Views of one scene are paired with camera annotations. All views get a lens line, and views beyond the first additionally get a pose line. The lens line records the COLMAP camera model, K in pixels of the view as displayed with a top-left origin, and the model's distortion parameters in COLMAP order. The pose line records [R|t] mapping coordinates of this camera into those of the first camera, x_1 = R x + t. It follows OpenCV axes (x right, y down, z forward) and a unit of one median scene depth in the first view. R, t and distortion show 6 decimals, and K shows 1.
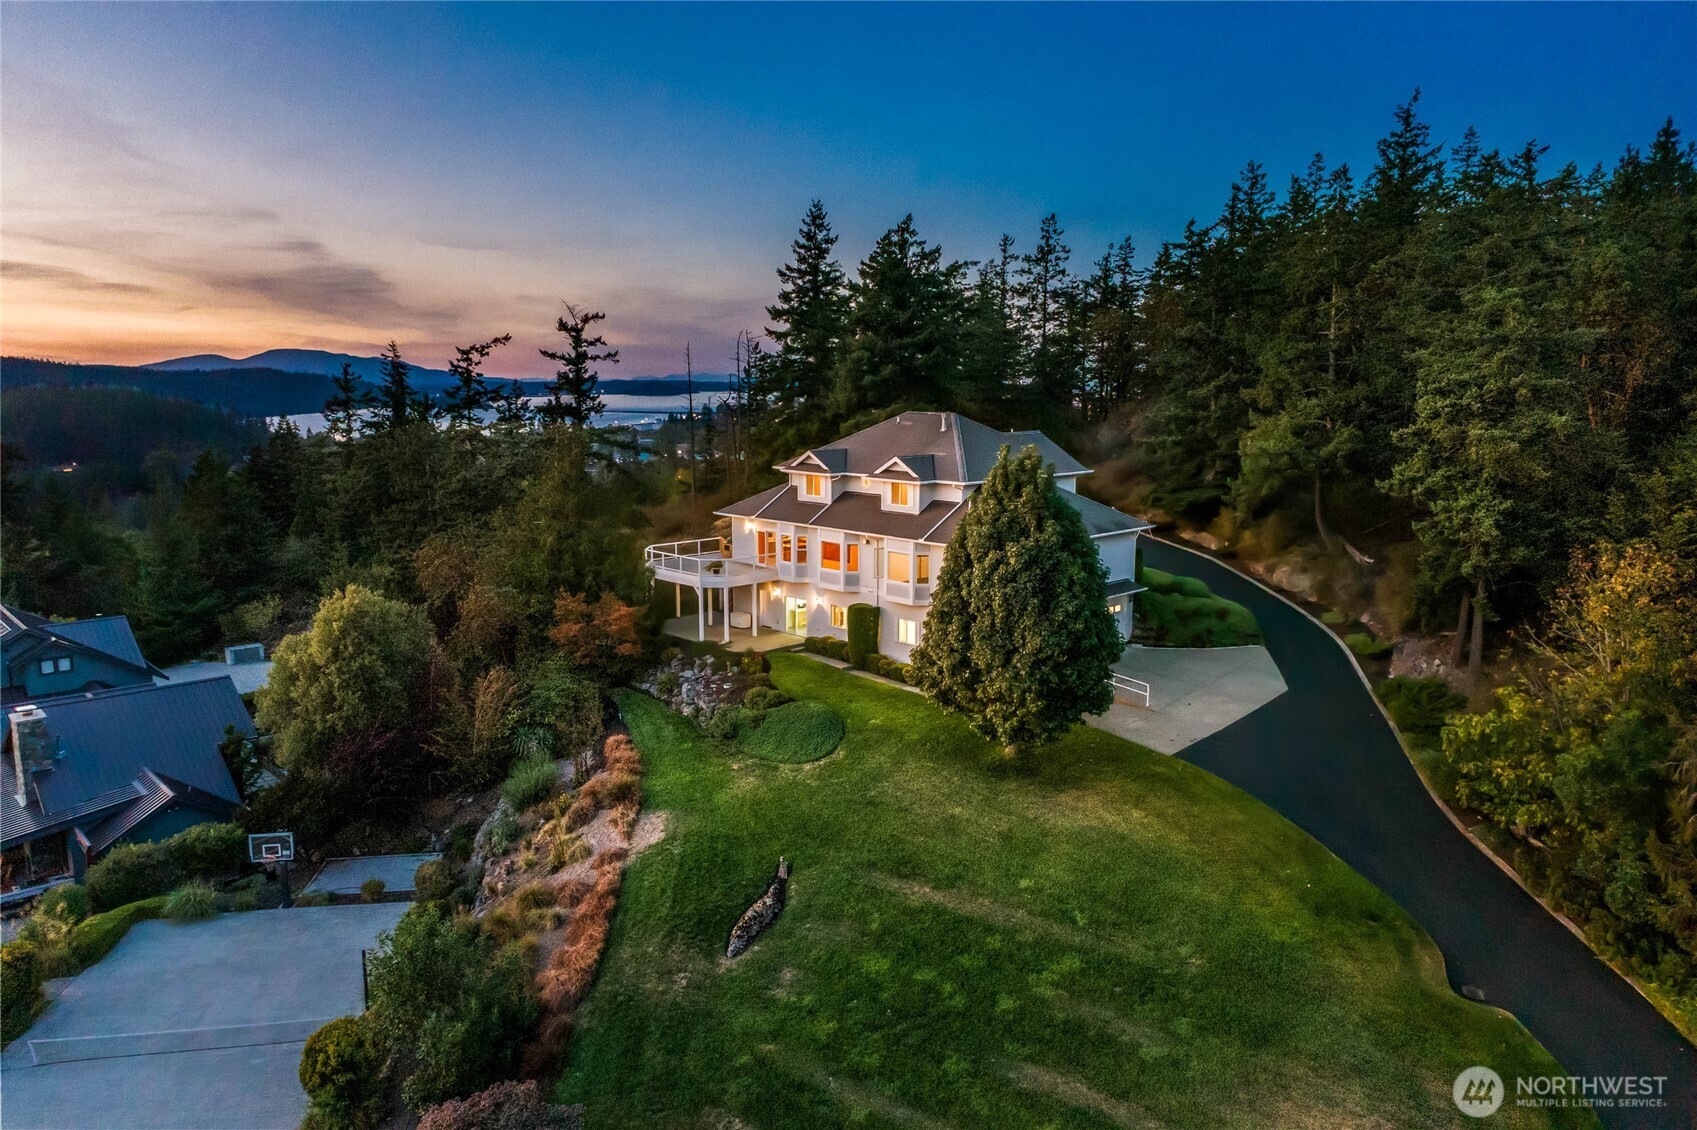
lens RADIAL K [[1144.2, 0, 851.6], [0, 1144.2, 568.4], [0, 0, 1]] dist [-0.000514, 0.002685]
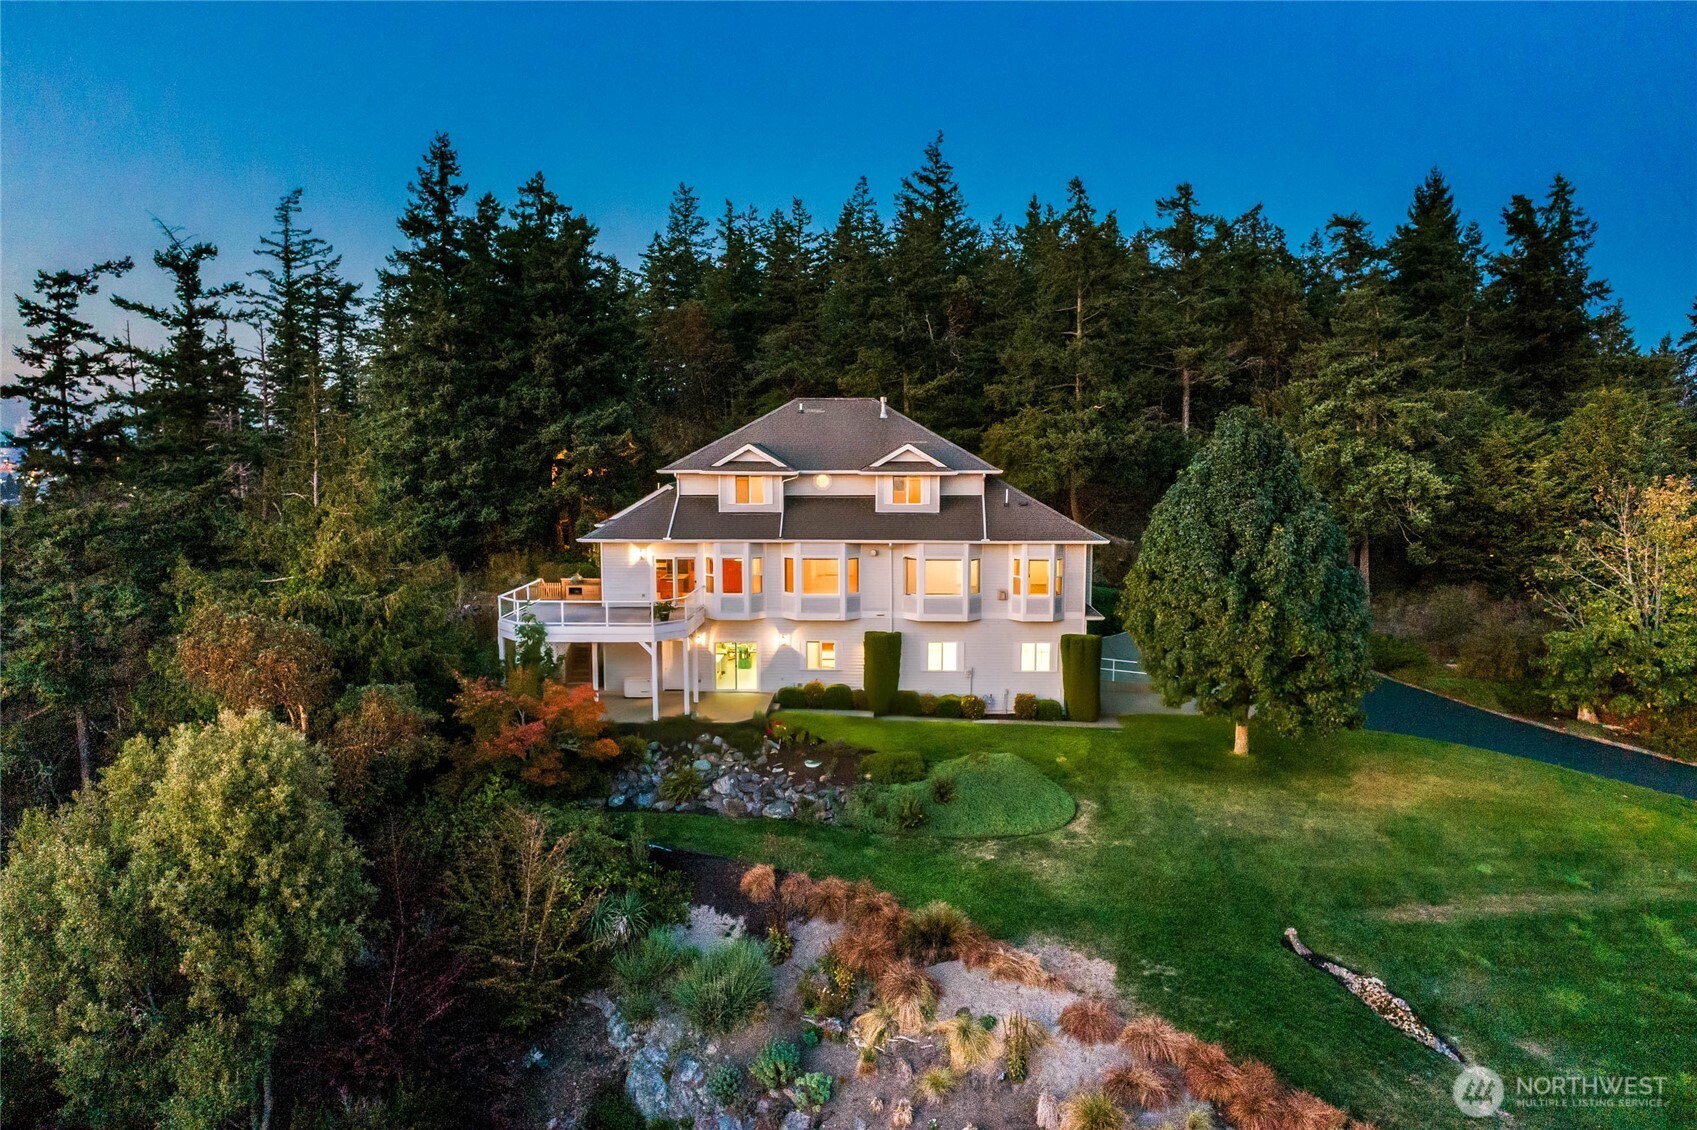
lens RADIAL K [[1144.2, 0, 848.7], [0, 1144.2, 561.4], [0, 0, 1]] dist [-0.000514, 0.002685]
pose [[0.716230, -0.080202, 0.693240, -0.515289], [0.117260, 0.993082, -0.006258, -0.013622], [-0.687942, 0.085771, 0.720679, 0.418356]]
